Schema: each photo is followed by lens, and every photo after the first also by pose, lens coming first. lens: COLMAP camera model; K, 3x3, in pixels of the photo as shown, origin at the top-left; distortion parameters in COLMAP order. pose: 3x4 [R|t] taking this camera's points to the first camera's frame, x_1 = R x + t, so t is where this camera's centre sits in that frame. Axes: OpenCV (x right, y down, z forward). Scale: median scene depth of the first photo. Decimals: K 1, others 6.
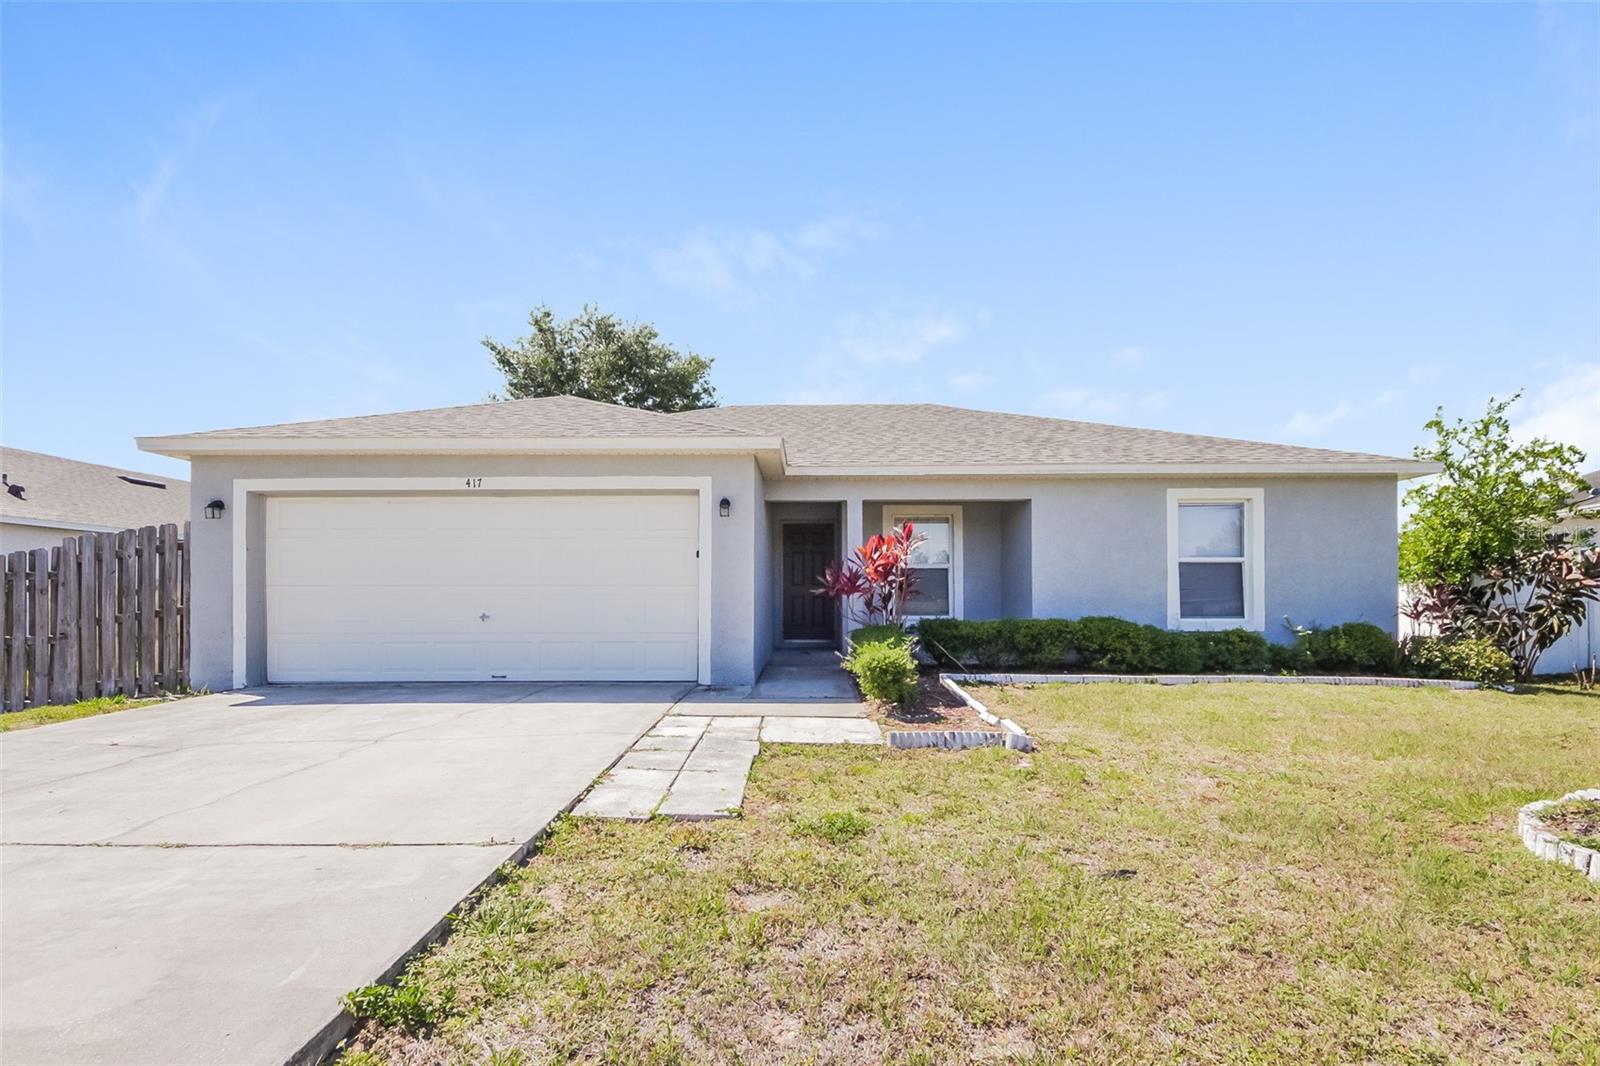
lens RADIAL K [[695.7, 0, 798.3], [0, 695.7, 584.1], [0, 0, 1]] dist [0.001436, 0.000061]
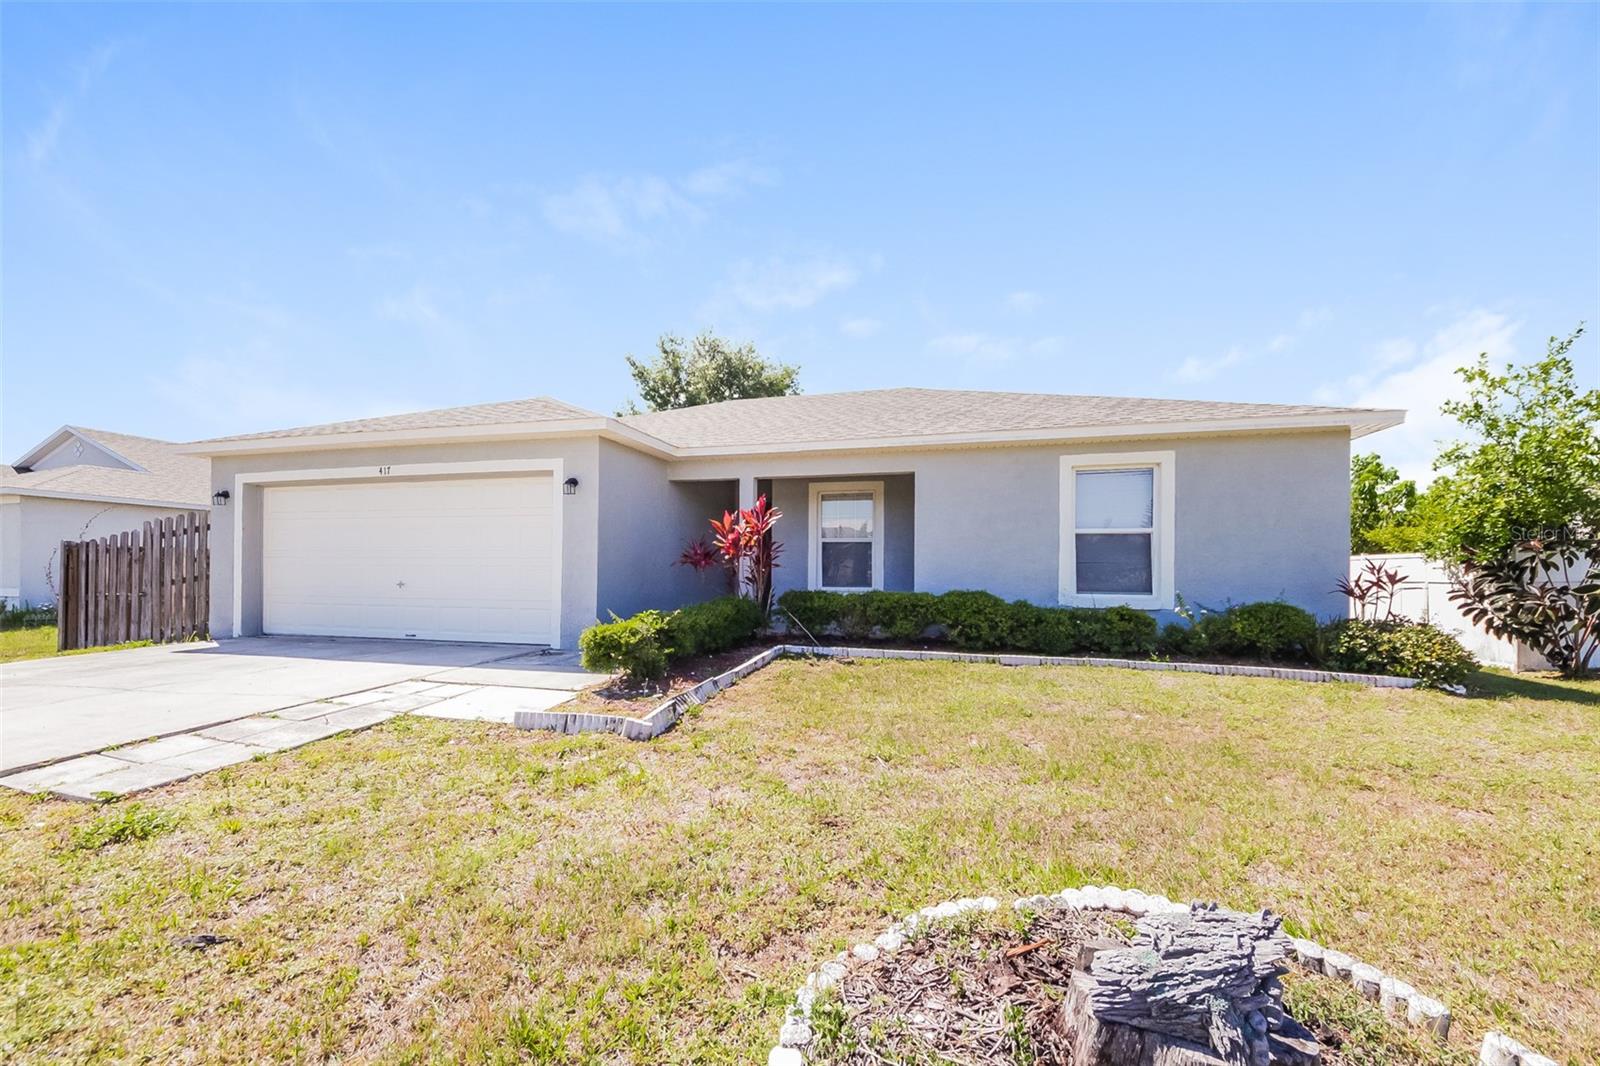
lens RADIAL K [[575.9, 0, 800.1], [0, 575.9, 562.6], [0, 0, 1]] dist [0.017219, -0.008565]
pose [[0.975503, 0.002857, -0.219966, 0.364002], [-0.001205, 0.999970, 0.007642, 0.001753], [0.219981, -0.007190, 0.975478, 0.163180]]
